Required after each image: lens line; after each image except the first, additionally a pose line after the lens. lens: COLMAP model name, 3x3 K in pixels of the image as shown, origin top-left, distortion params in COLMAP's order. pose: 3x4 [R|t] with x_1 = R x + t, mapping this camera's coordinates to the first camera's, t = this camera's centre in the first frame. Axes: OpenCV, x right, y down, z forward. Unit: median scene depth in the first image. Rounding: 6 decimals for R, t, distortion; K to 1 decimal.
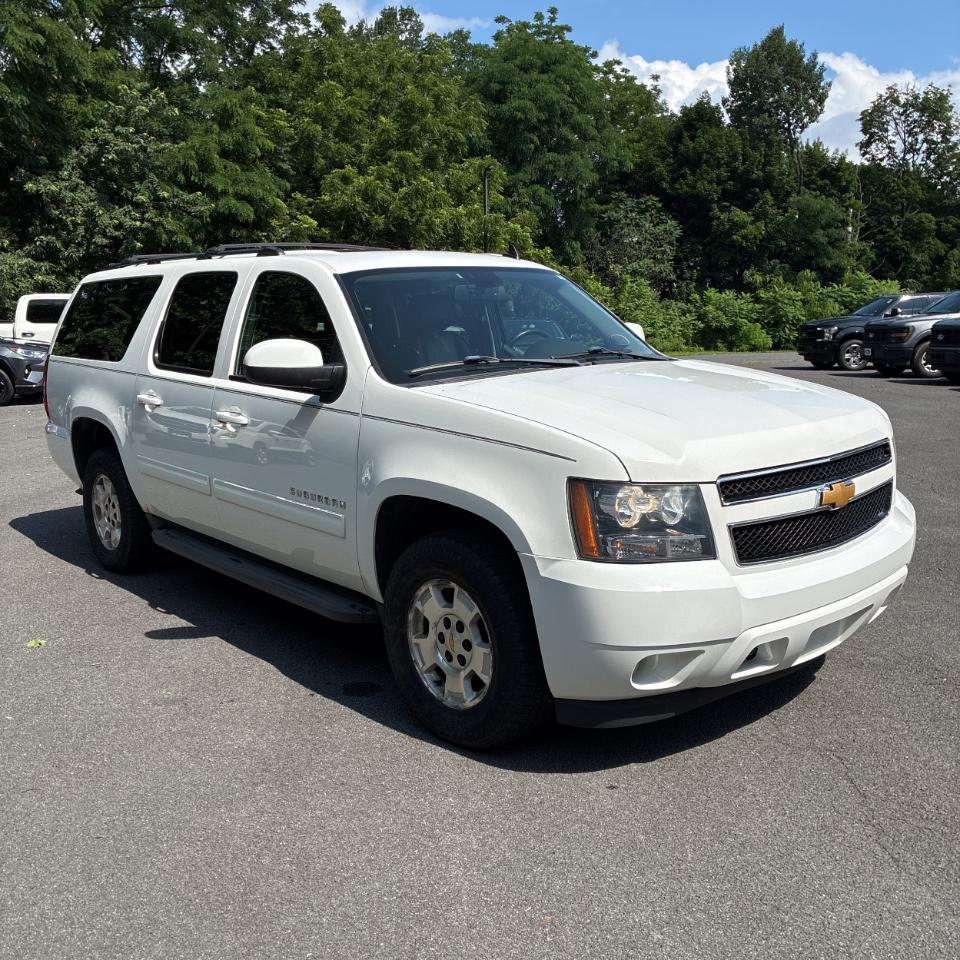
lens RADIAL K [[970.7, 0, 482.9], [0, 970.7, 481.4], [0, 0, 1]] dist [0.006226, 0.034345]
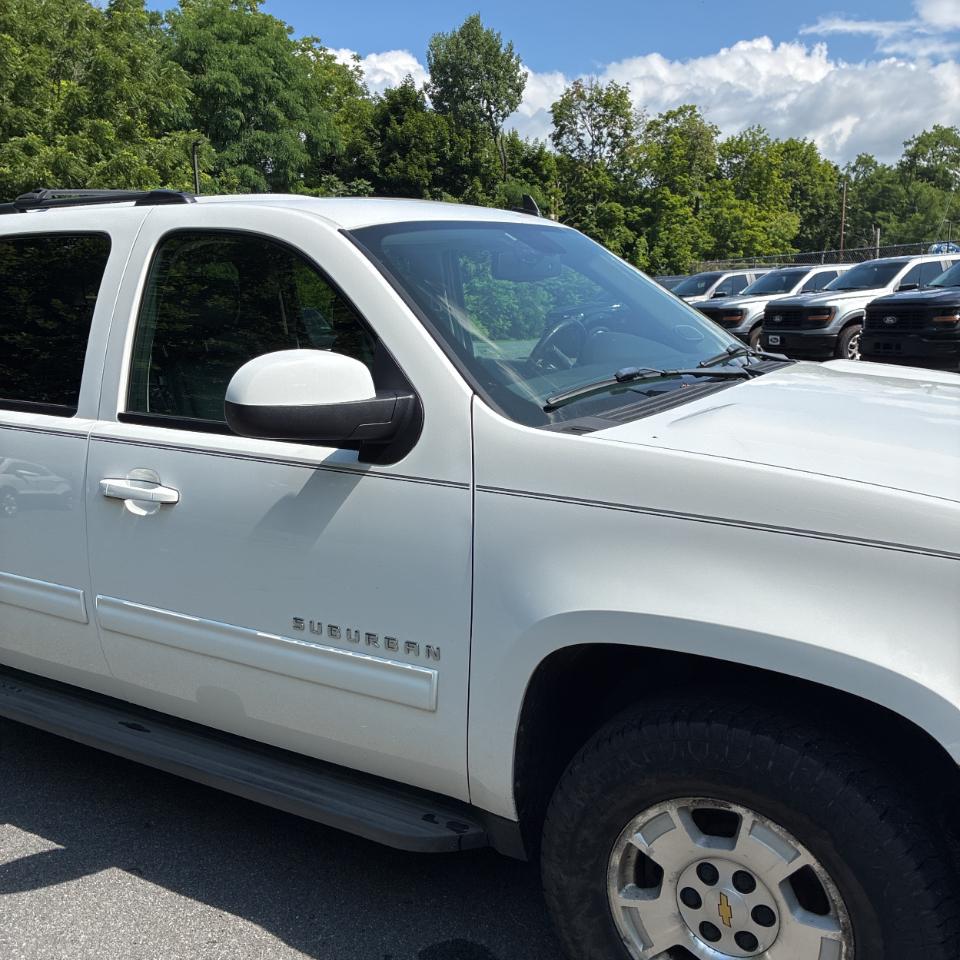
lens RADIAL K [[970.5, 0, 478.6], [0, 970.5, 477.8], [0, 0, 1]] dist [0.024160, -0.012359]
pose [[0.954387, -0.068642, 0.290574, -0.020430], [0.066246, 0.997639, 0.018086, -0.006125], [-0.291129, 0.001988, 0.956682, 0.035621]]
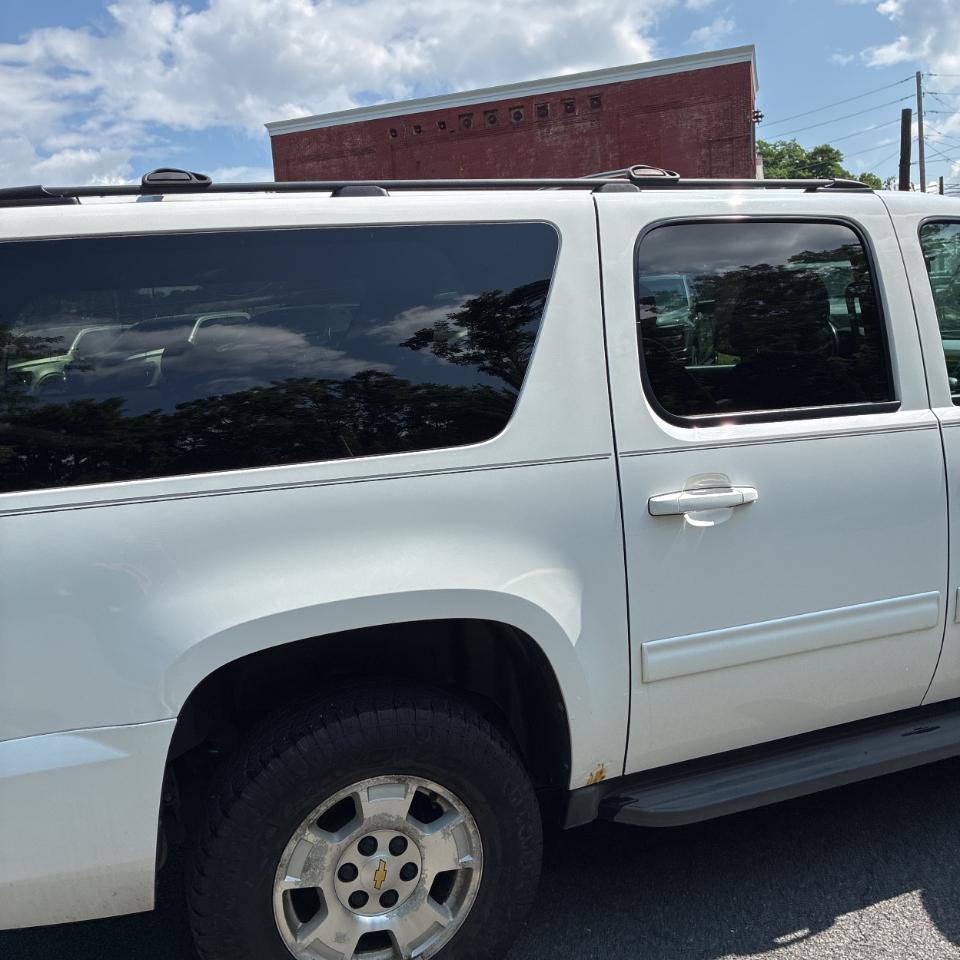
lens RADIAL K [[970.5, 0, 478.6], [0, 970.5, 477.8], [0, 0, 1]] dist [0.024160, -0.012359]
pose [[0.345319, -0.162631, 0.924287, -0.079000], [0.221801, 0.971112, 0.088004, -0.015637], [-0.911899, 0.174619, 0.371415, 0.093859]]
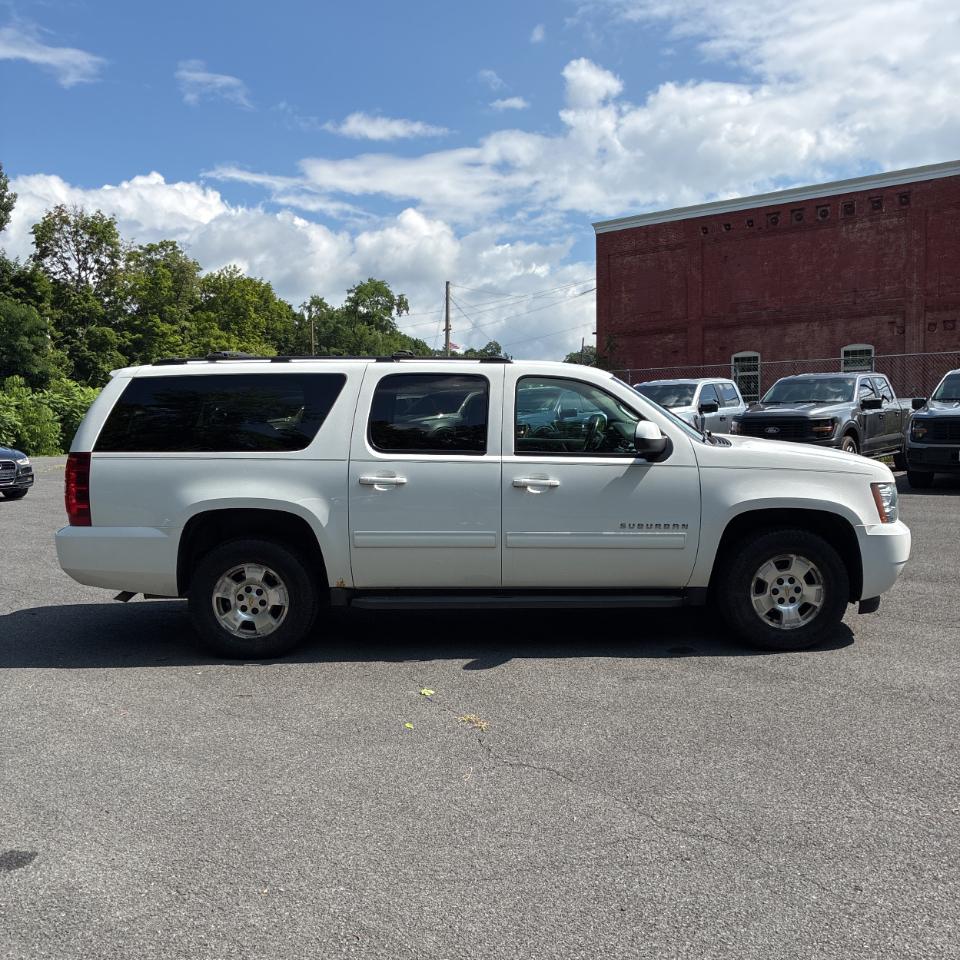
lens RADIAL K [[970.5, 0, 478.6], [0, 970.5, 477.8], [0, 0, 1]] dist [0.024160, -0.012359]
pose [[0.656054, -0.051608, 0.752948, -0.114415], [0.135580, 0.989488, -0.050312, -0.001420], [-0.742436, 0.135092, 0.656154, 0.016524]]
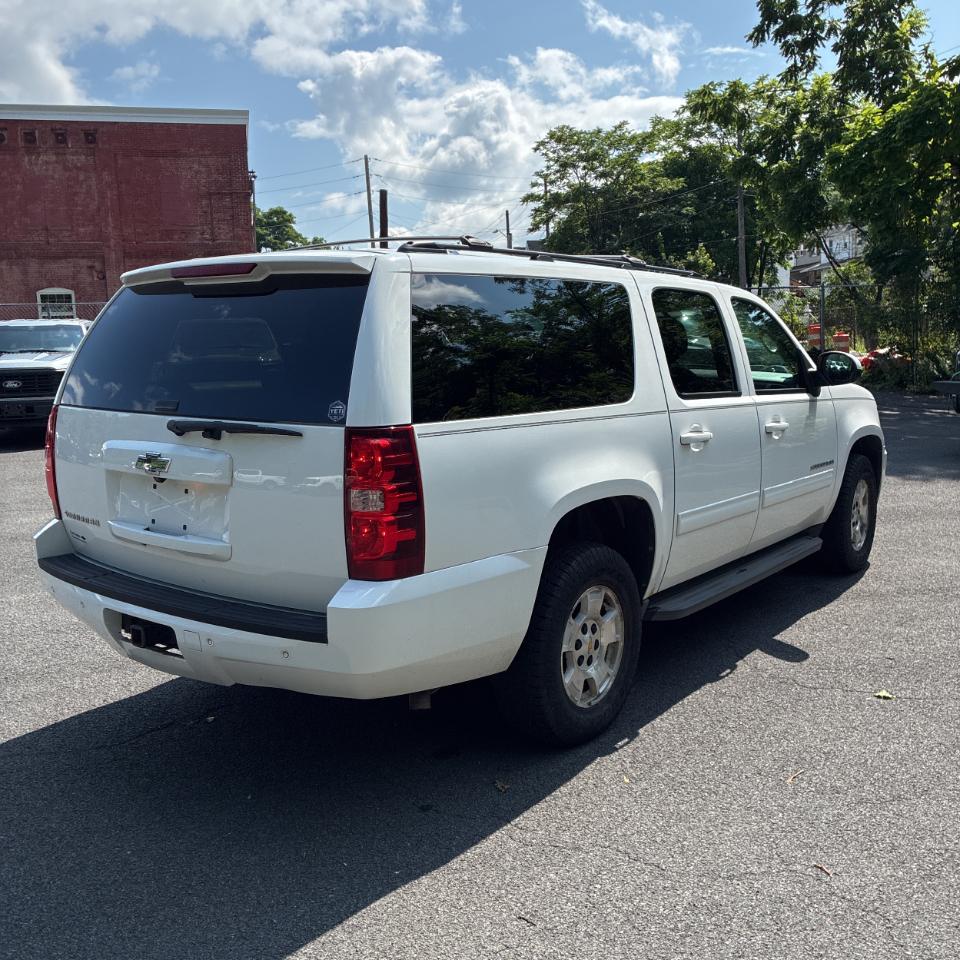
lens RADIAL K [[976.6, 0, 480.0], [0, 976.6, 480.0], [0, 0, 1]] dist [0.027607, -0.009517]
pose [[-0.193168, -0.120365, 0.973755, -0.113623], [0.189320, 0.969224, 0.157361, -0.021709], [-0.962728, 0.214748, -0.164435, 0.133677]]
